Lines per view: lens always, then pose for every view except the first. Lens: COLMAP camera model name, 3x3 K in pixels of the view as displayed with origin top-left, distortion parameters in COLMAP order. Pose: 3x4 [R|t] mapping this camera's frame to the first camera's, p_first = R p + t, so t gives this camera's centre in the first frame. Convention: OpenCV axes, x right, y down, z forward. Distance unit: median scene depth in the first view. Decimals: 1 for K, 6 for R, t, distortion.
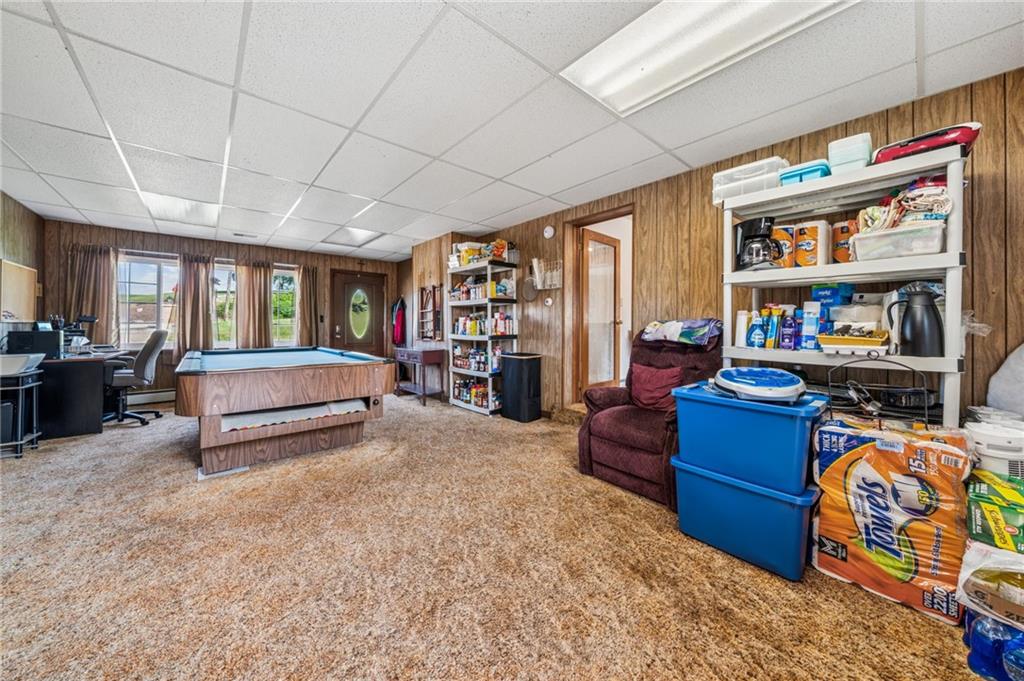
lens RADIAL K [[353.9, 0, 511.4], [0, 353.9, 330.8], [0, 0, 1]] dist [-0.010536, -0.000063]
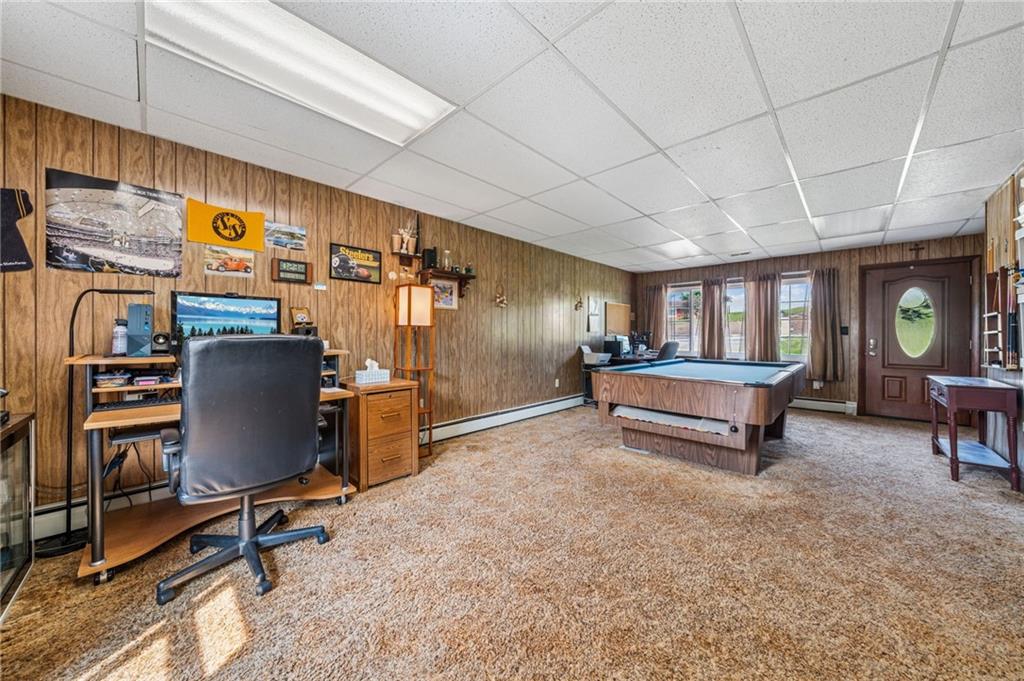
lens RADIAL K [[353.9, 0, 511.7], [0, 353.9, 335.3], [0, 0, 1]] dist [-0.010536, -0.000063]
pose [[0.083957, 0.000567, -0.996469, 0.430165], [-0.017757, 0.999842, -0.000927, -0.018246], [0.996311, 0.017772, 0.083954, 0.373656]]
